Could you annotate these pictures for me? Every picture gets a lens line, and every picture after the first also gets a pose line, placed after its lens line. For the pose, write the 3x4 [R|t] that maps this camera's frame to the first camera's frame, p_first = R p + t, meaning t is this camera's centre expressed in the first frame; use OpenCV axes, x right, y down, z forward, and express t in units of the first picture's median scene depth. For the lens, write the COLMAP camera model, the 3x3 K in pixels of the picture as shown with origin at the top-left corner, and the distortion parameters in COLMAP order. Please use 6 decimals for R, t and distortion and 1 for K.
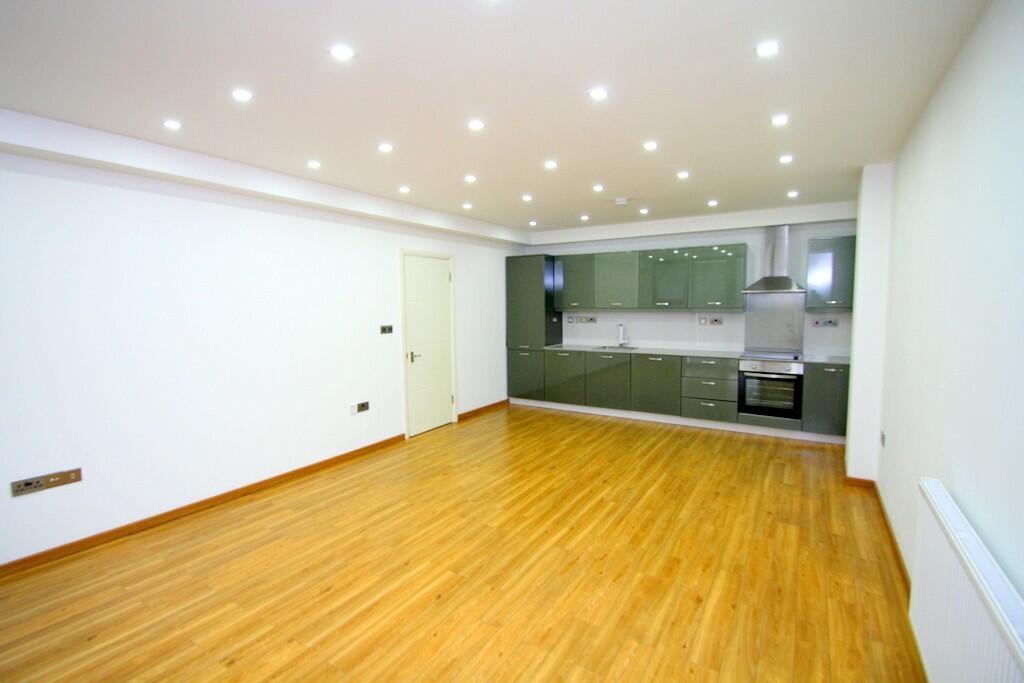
lens RADIAL K [[505.3, 0, 512.0], [0, 505.3, 341.5], [0, 0, 1]] dist [-0.022894, -0.000532]
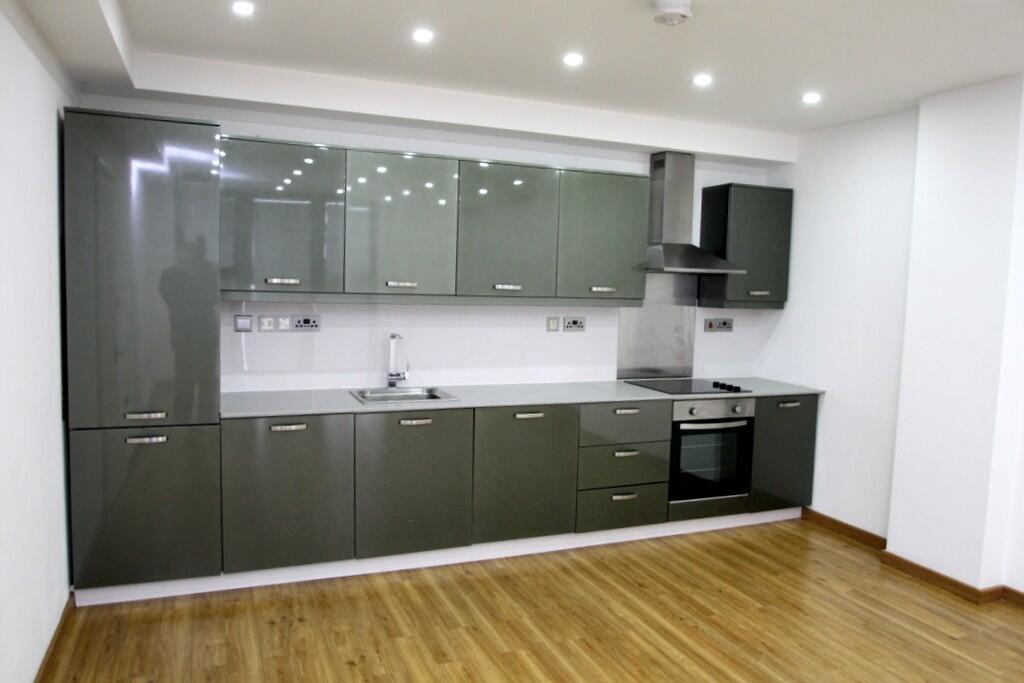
lens RADIAL K [[725.0, 0, 512.0], [0, 725.0, 341.5], [0, 0, 1]] dist [-0.002908, -0.001196]
pose [[0.558514, -0.045426, 0.828250, -0.352029], [0.025038, 0.998968, 0.037905, -0.078060], [-0.829117, -0.000433, 0.559075, 0.971716]]
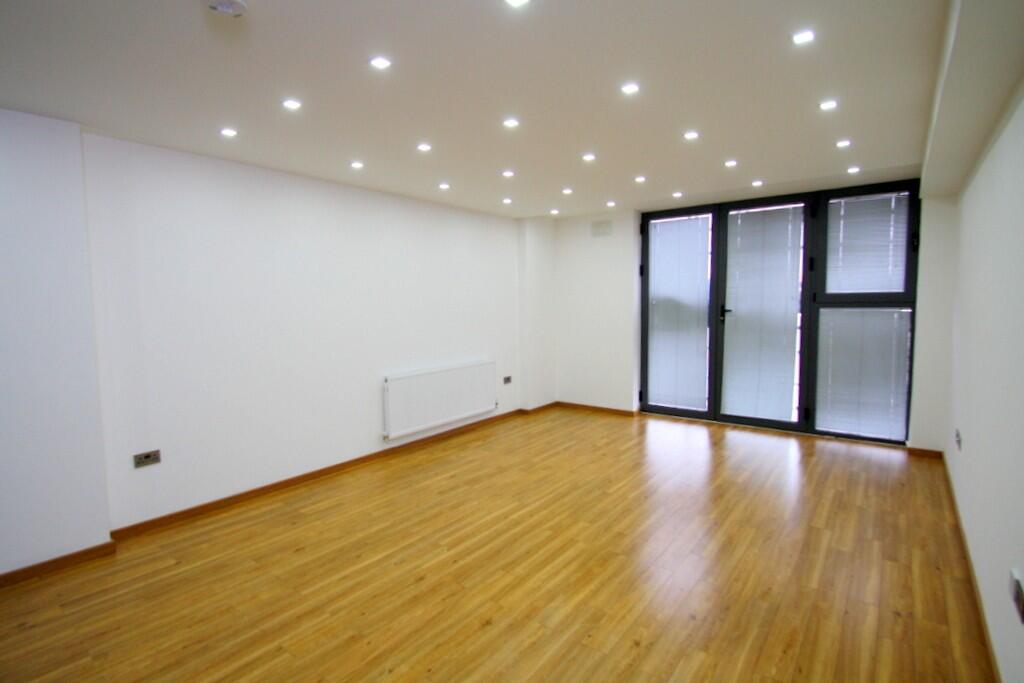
lens RADIAL K [[505.3, 0, 512.0], [0, 505.3, 341.5], [0, 0, 1]] dist [-0.022894, -0.000532]
pose [[-0.995366, 0.018816, 0.094305, 0.002249], [0.033430, 0.987210, 0.155879, -0.118547], [-0.090165, 0.158309, -0.983264, 1.607449]]
